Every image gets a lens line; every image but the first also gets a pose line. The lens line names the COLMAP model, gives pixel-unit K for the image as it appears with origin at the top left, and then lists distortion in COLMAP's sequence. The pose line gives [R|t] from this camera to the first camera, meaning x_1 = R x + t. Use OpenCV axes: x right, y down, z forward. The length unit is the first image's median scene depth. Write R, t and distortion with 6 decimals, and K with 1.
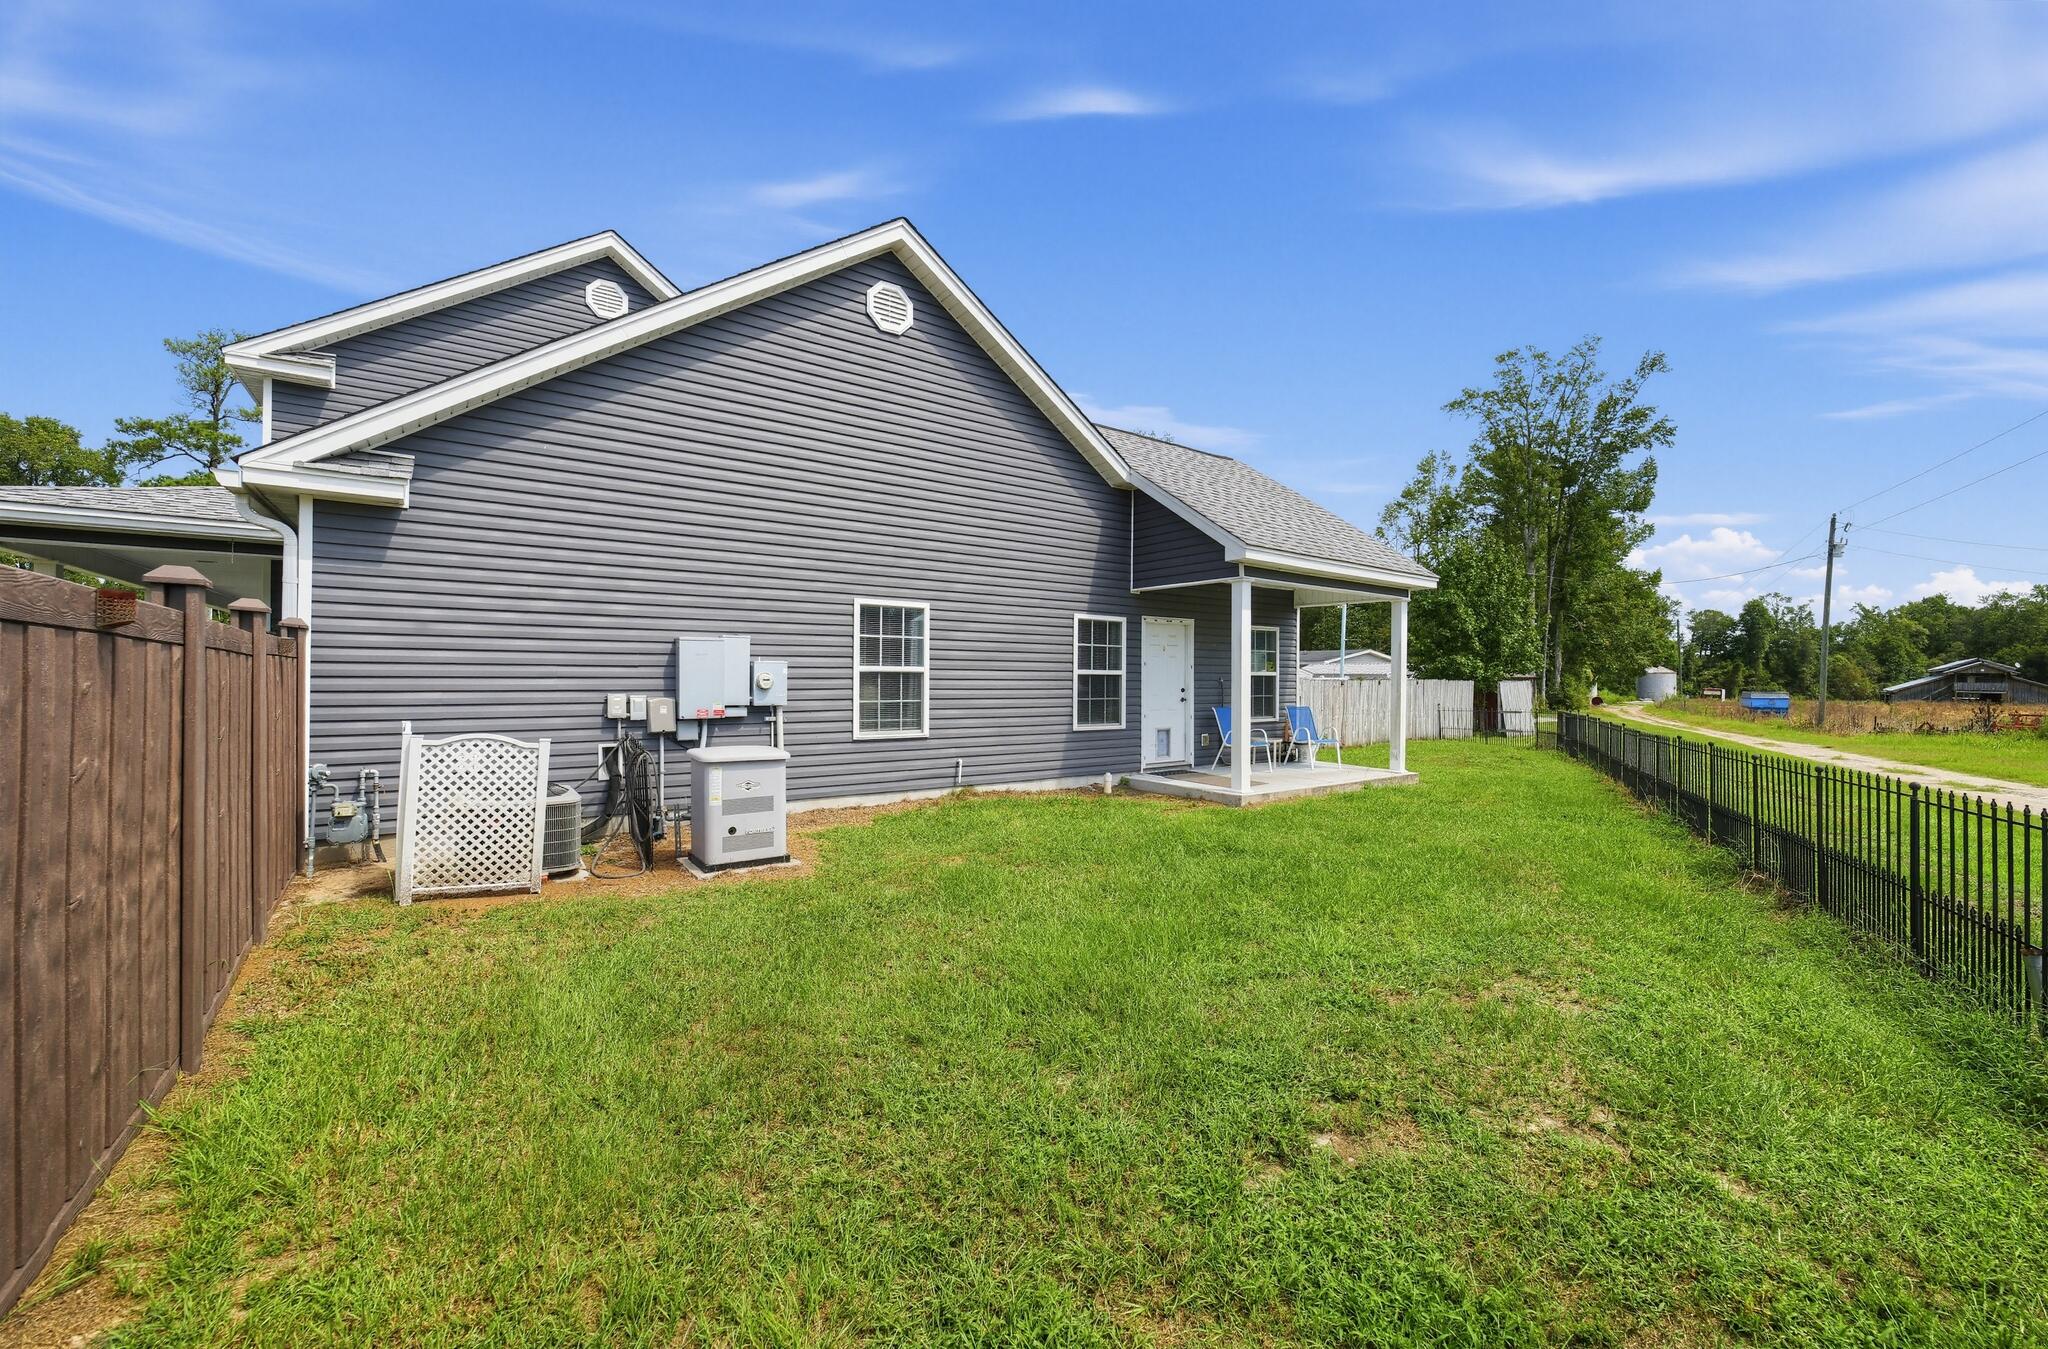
lens RADIAL K [[808.0, 0, 1033.2], [0, 808.0, 677.9], [0, 0, 1]] dist [-0.014916, 0.000154]
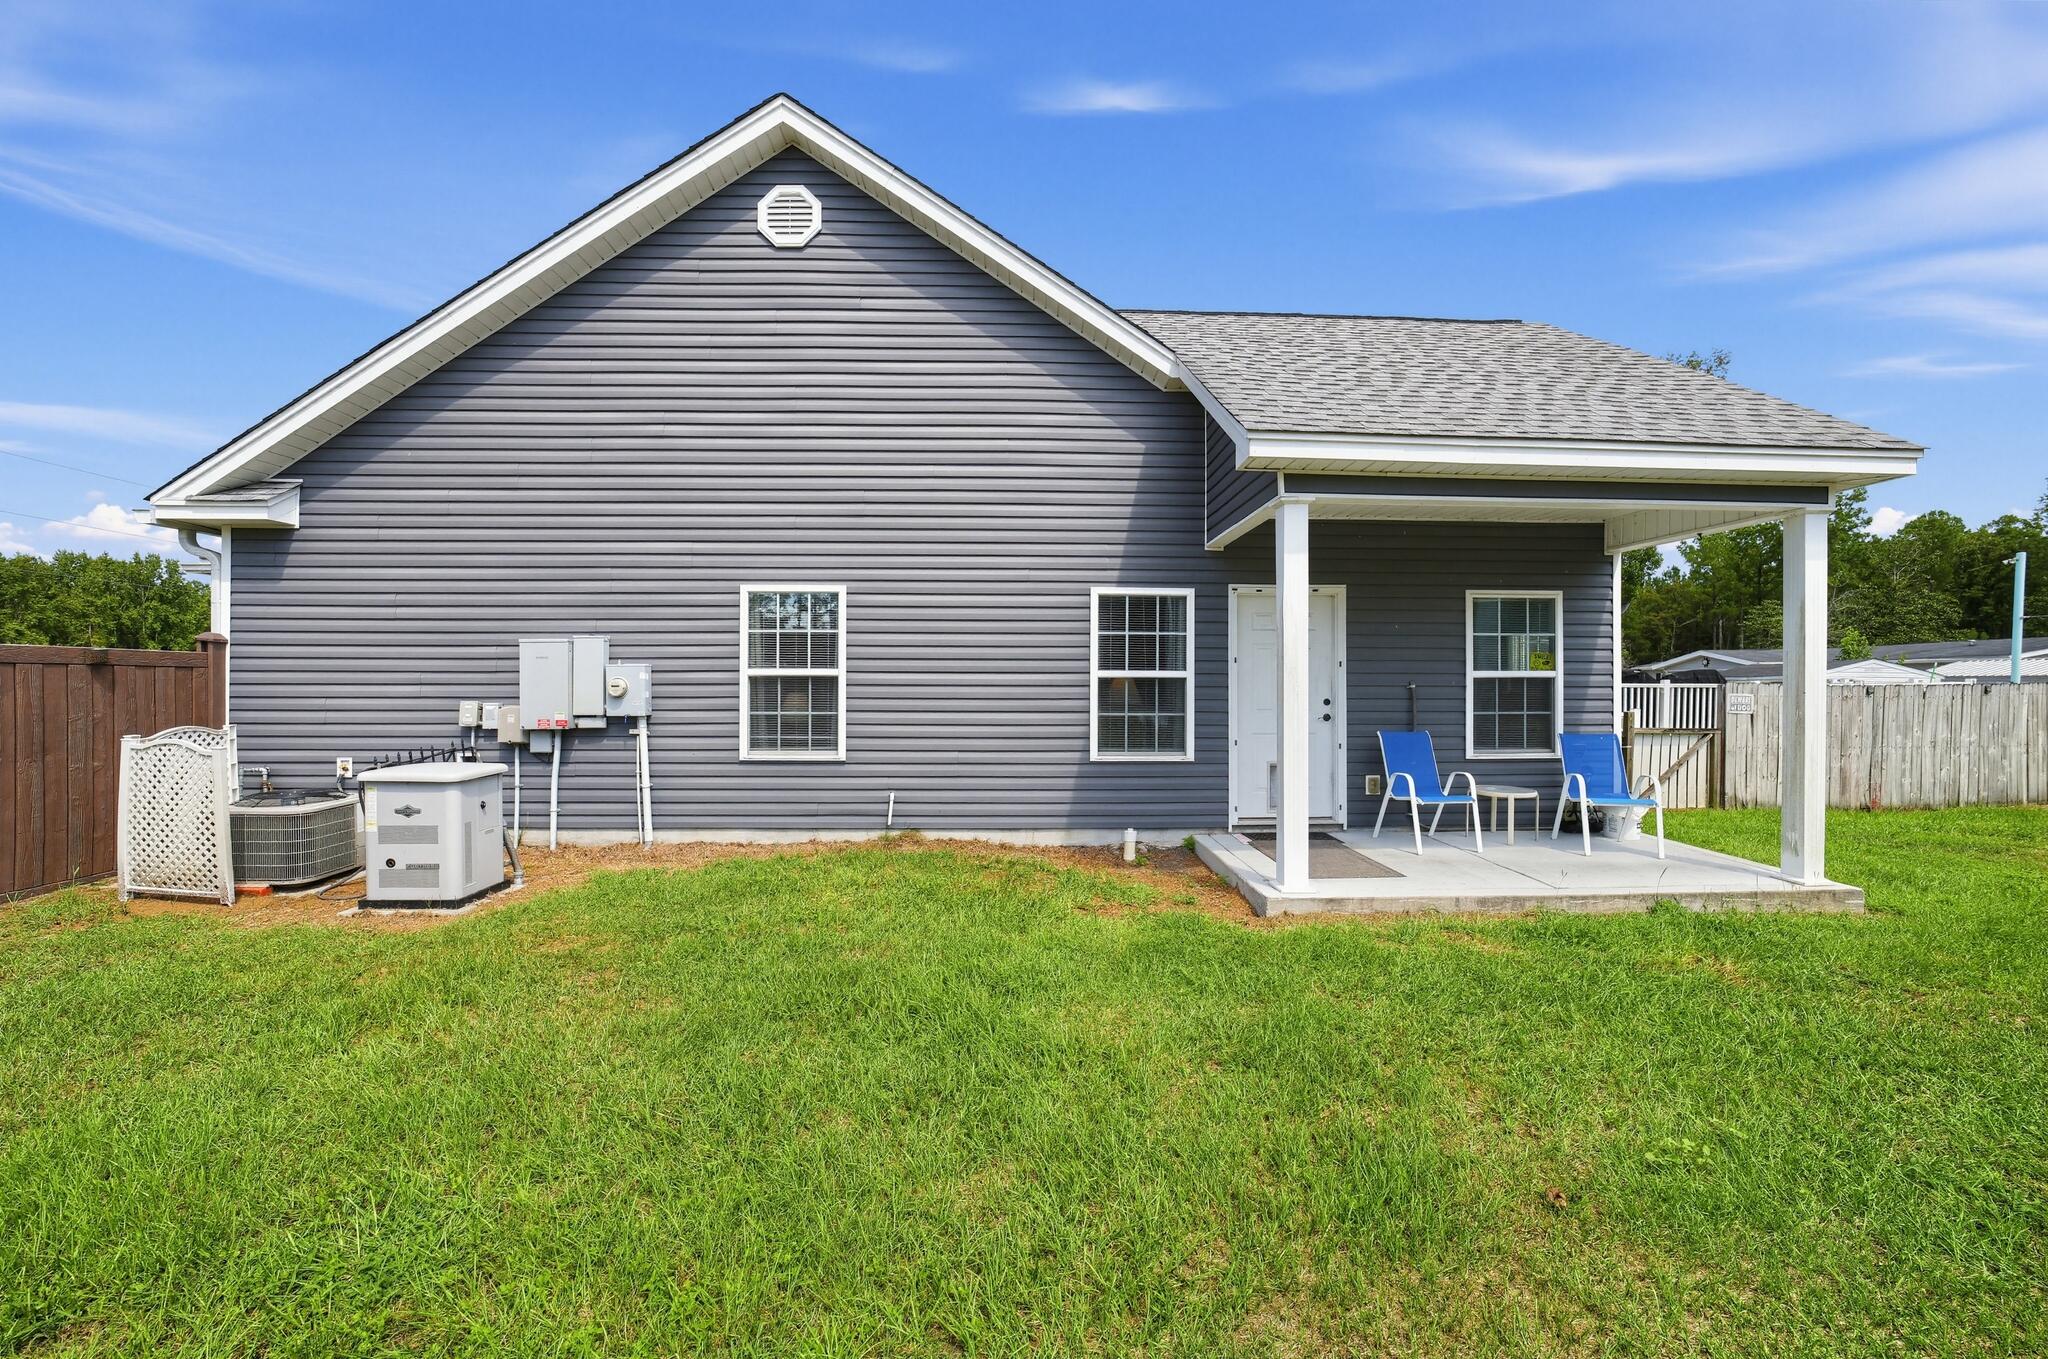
lens RADIAL K [[814.4, 0, 1017.3], [0, 814.4, 682.1], [0, 0, 1]] dist [-0.016433, 0.000757]
pose [[0.820000, -0.006635, -0.572325, 0.374509], [0.003009, 0.999969, -0.007281, 0.004164], [0.572355, 0.004248, 0.819995, 0.390751]]
